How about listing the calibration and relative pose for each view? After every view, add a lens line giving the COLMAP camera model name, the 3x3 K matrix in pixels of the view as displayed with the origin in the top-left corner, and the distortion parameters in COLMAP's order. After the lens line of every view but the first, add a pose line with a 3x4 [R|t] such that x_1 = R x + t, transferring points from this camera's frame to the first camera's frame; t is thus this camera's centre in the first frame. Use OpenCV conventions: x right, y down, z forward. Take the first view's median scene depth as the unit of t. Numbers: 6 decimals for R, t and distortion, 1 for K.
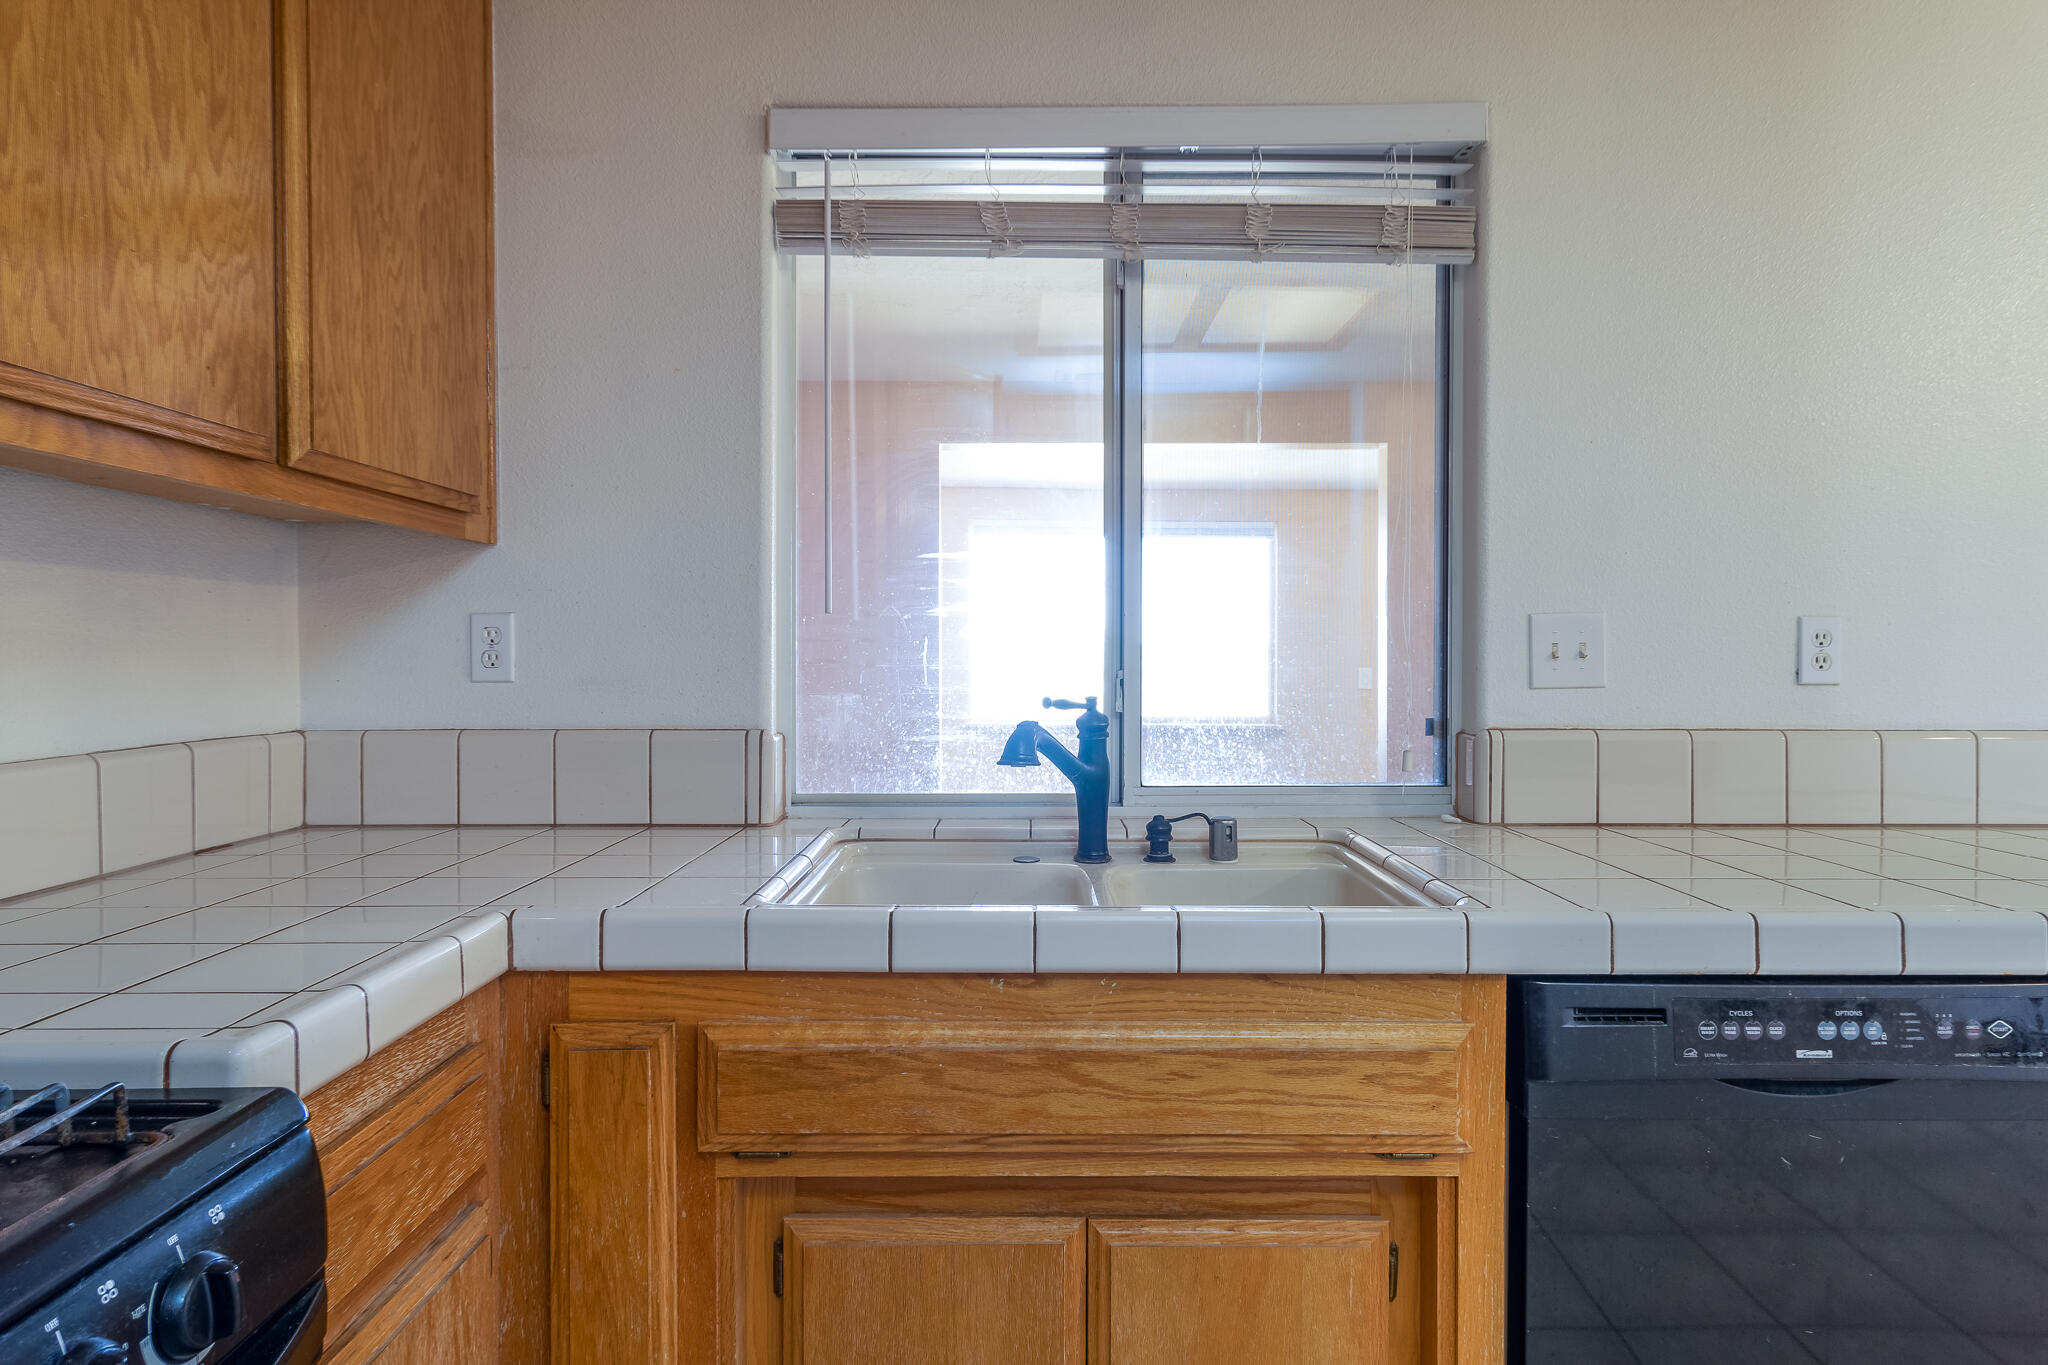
lens RADIAL K [[1126.2, 0, 1024.0], [0, 1126.2, 682.5], [0, 0, 1]] dist [0.005348, 0.000815]
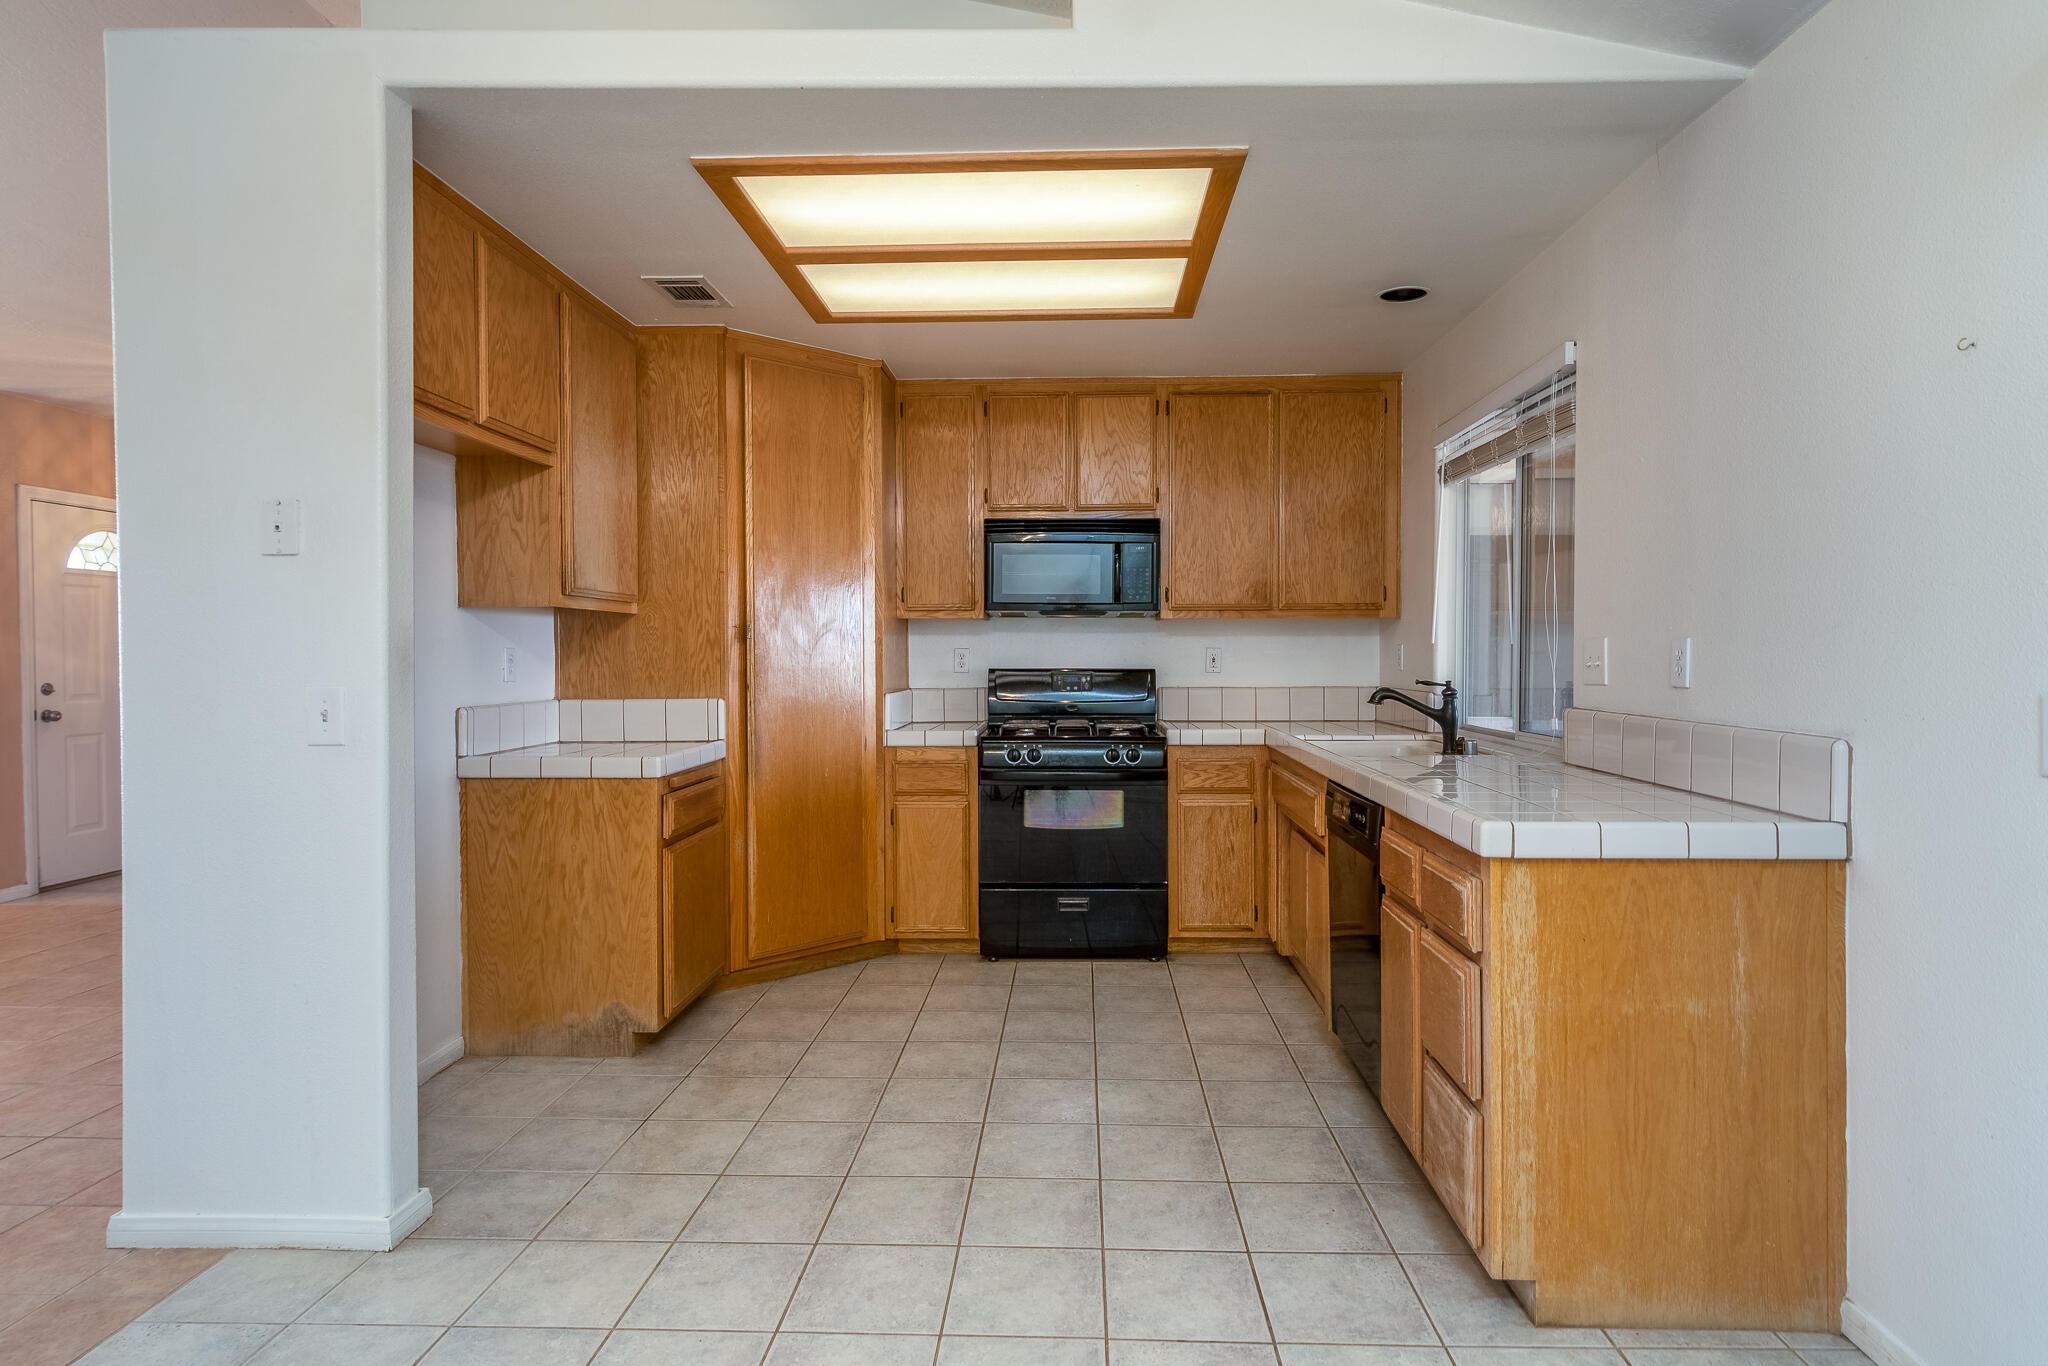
lens RADIAL K [[1074.5, 0, 1024.0], [0, 1074.5, 683.0], [0, 0, 1]] dist [0.001445, 0.000178]
pose [[-0.044027, 0.004551, -0.999020, 2.561451], [-0.026058, 0.999644, 0.005702, 0.031752], [0.998690, 0.026283, -0.043892, 0.342389]]
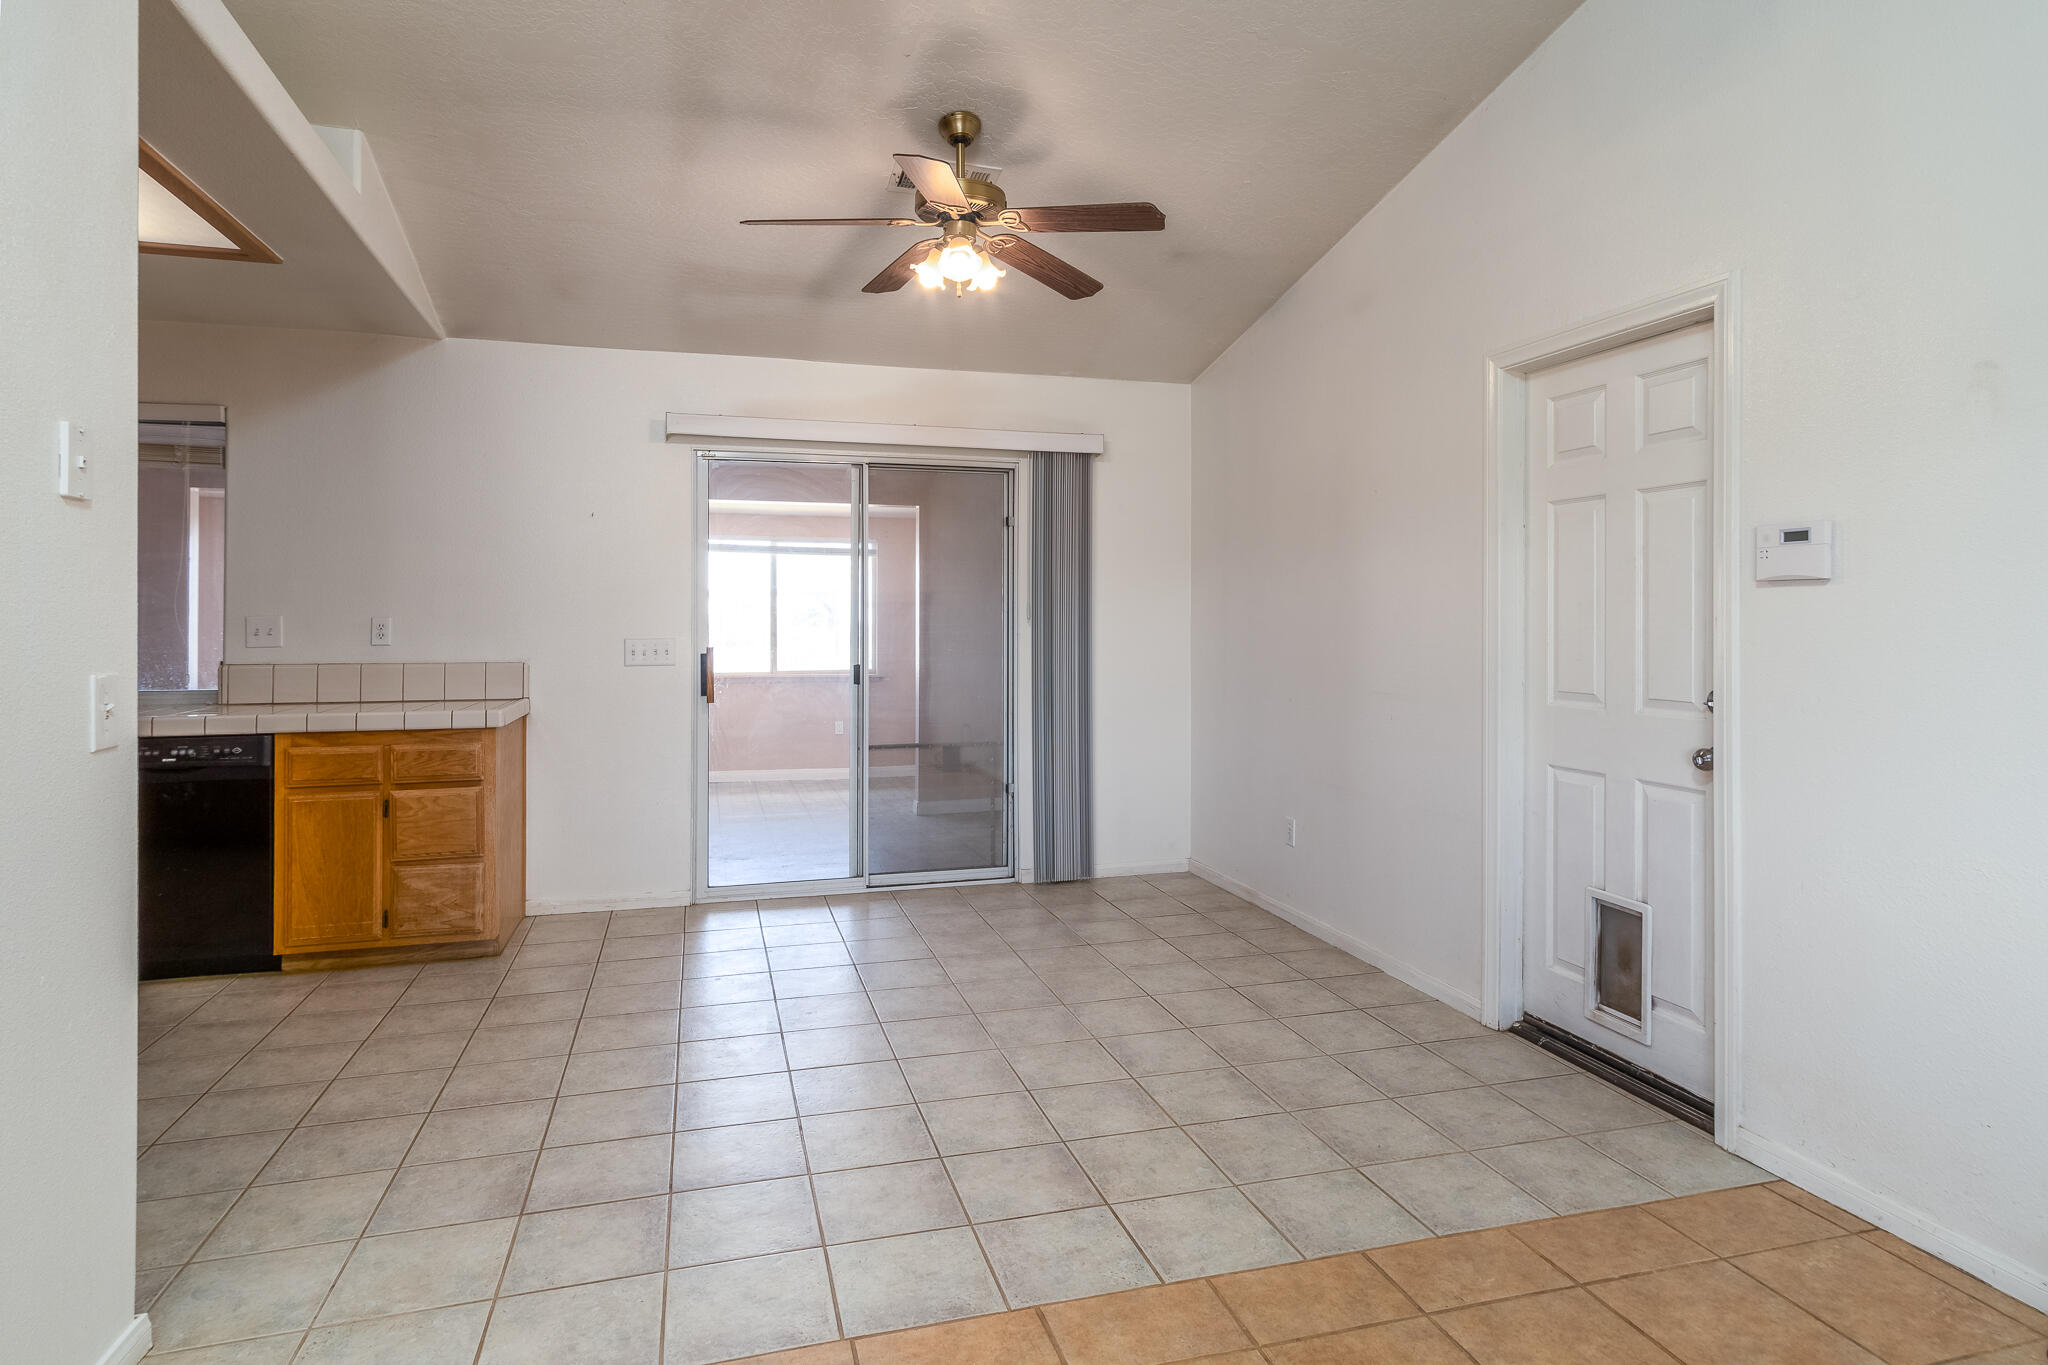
lens RADIAL K [[1126.2, 0, 1024.0], [0, 1126.2, 682.5], [0, 0, 1]] dist [0.005348, 0.000815]
pose [[0.960759, -0.015142, 0.276972, 1.728709], [0.007635, 0.999574, 0.028163, 0.031072], [-0.277280, -0.024943, 0.960465, -2.210804]]
